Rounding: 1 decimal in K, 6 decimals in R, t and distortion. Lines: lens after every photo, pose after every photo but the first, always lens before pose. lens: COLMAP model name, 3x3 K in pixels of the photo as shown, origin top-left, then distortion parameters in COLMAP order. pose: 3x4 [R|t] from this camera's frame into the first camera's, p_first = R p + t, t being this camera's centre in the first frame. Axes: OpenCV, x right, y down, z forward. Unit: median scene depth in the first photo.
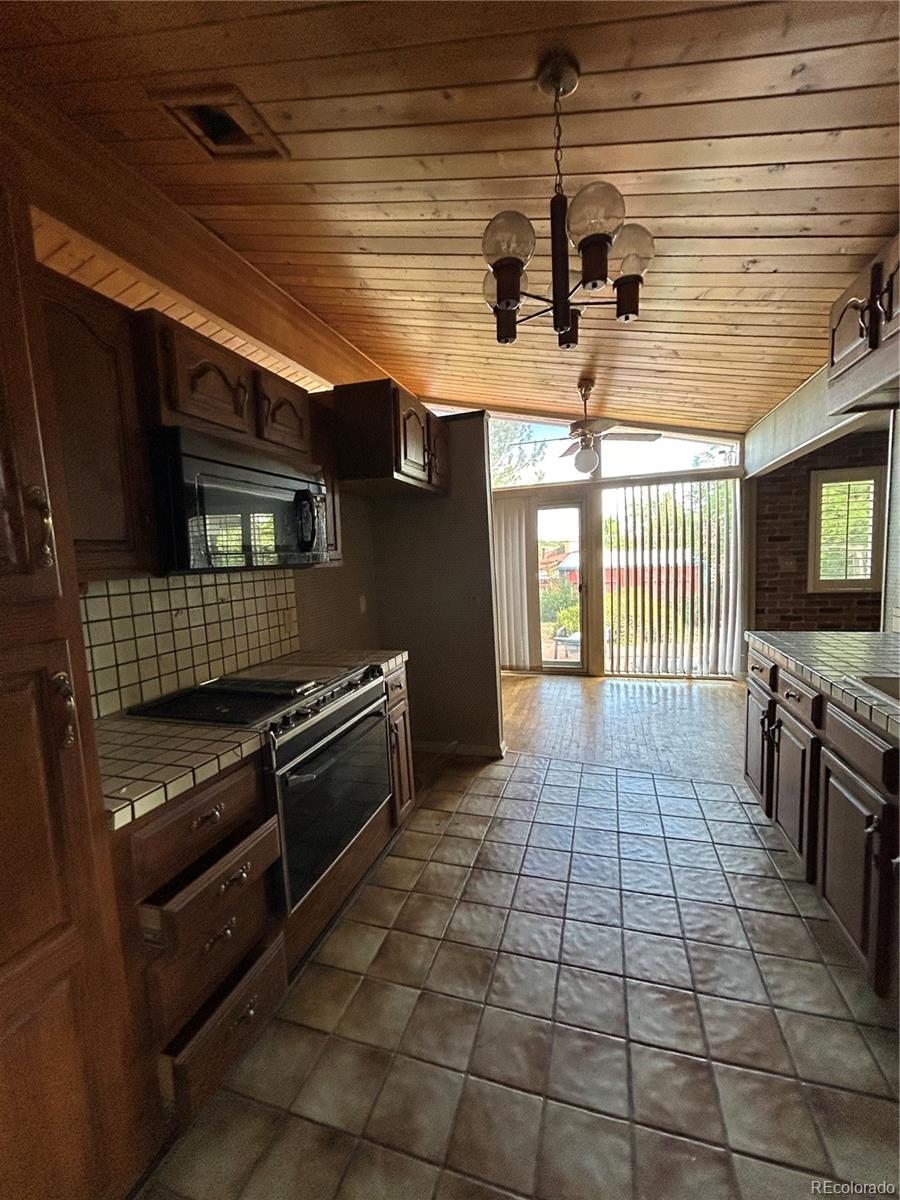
lens RADIAL K [[489.6, 0, 456.3], [0, 489.6, 601.0], [0, 0, 1]] dist [0.001280, 0.001517]
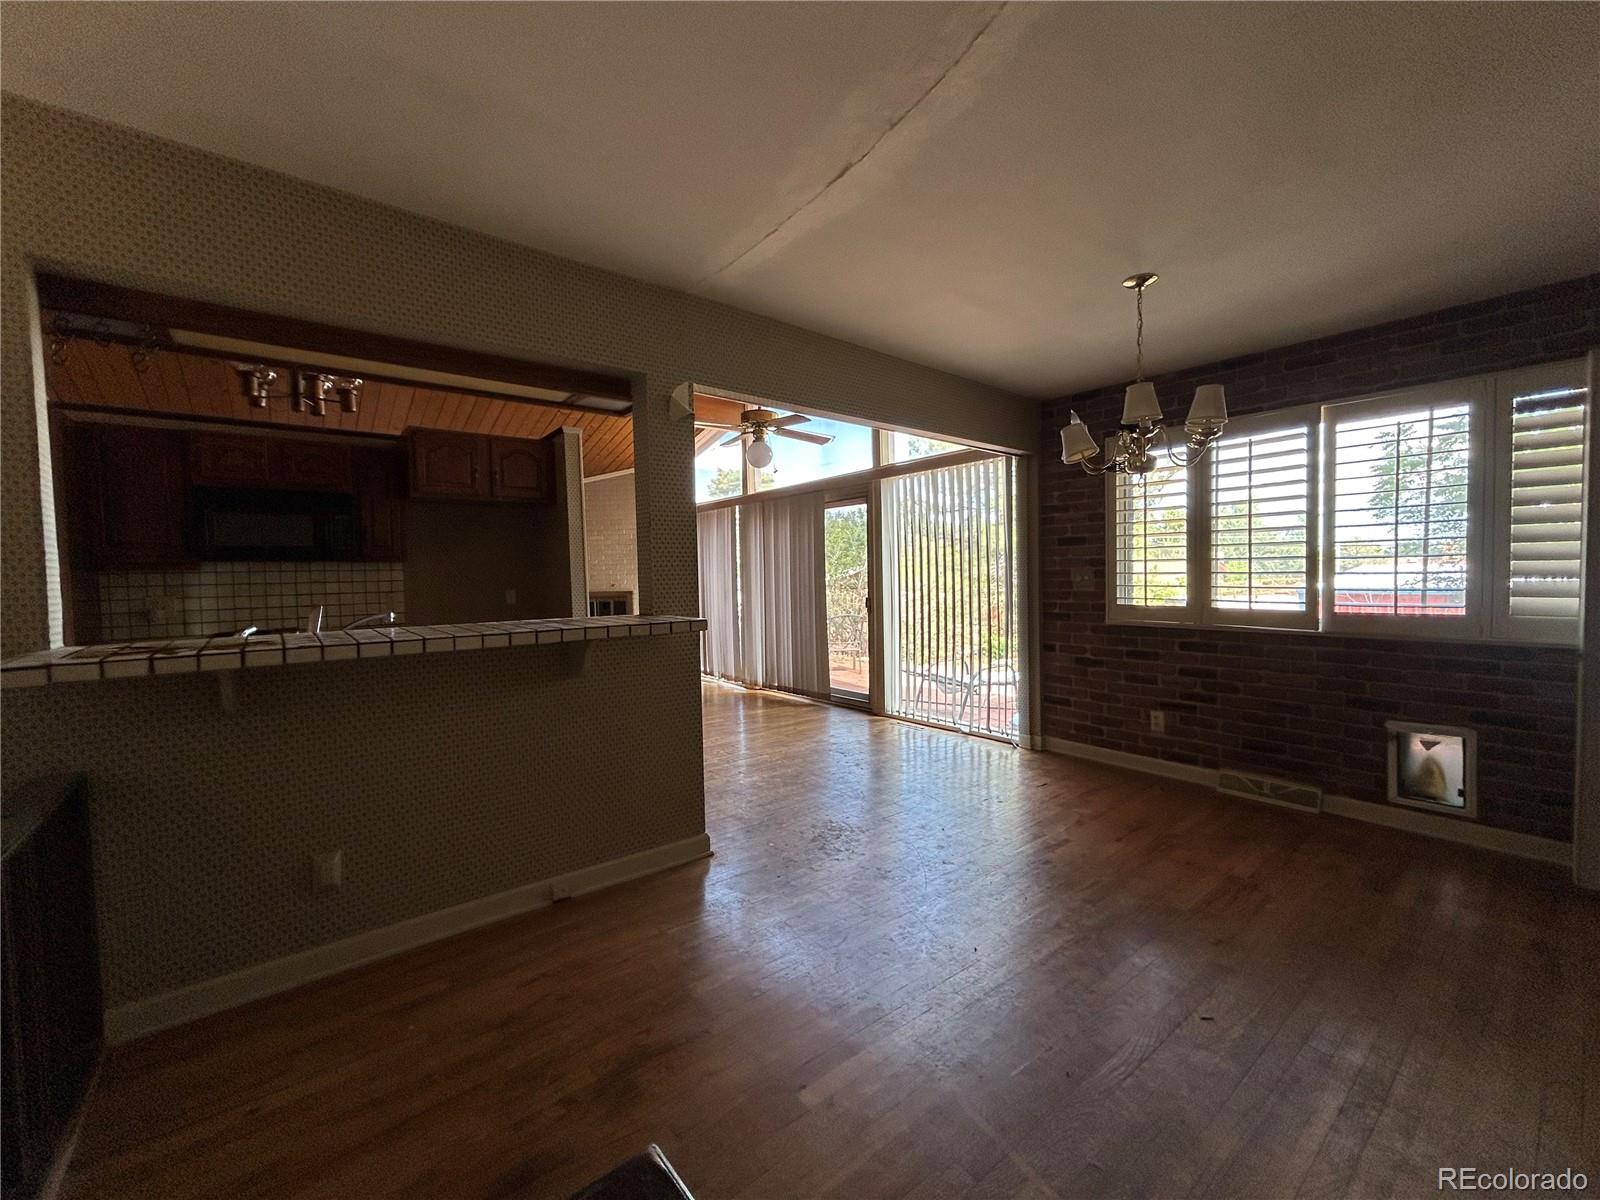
lens RADIAL K [[649.0, 0, 796.8], [0, 649.0, 597.9], [0, 0, 1]] dist [0.002516, 0.000335]
pose [[0.825254, 0.047352, -0.562774, 2.223946], [-0.067618, 0.997595, -0.015218, -0.029404], [0.560700, 0.050612, 0.826471, 0.161699]]
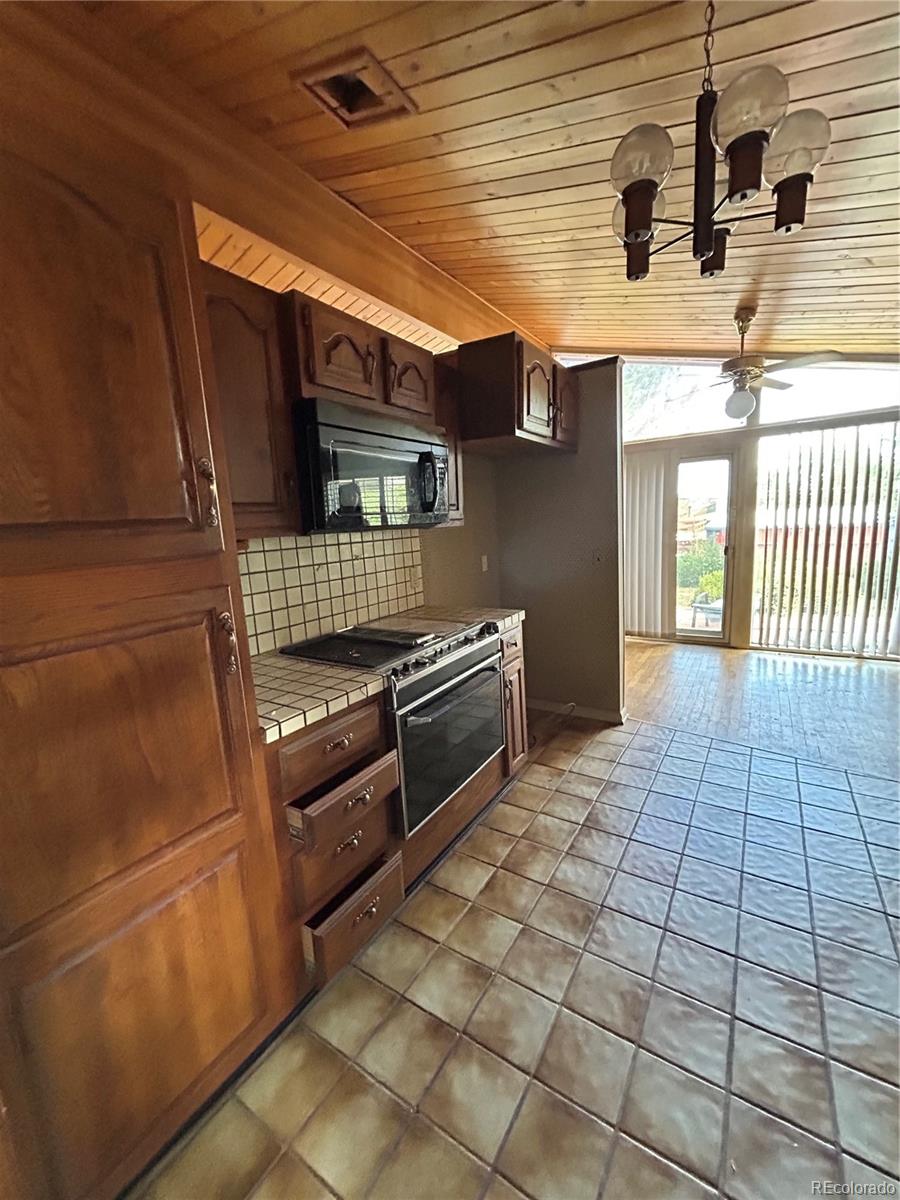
lens RADIAL K [[489.6, 0, 456.3], [0, 489.6, 601.0], [0, 0, 1]] dist [0.001280, 0.001517]
pose [[0.965991, 0.038365, -0.255712, 0.027108], [-0.017780, 0.996446, 0.082334, 0.002430], [0.257962, -0.074988, 0.963241, -0.011824]]
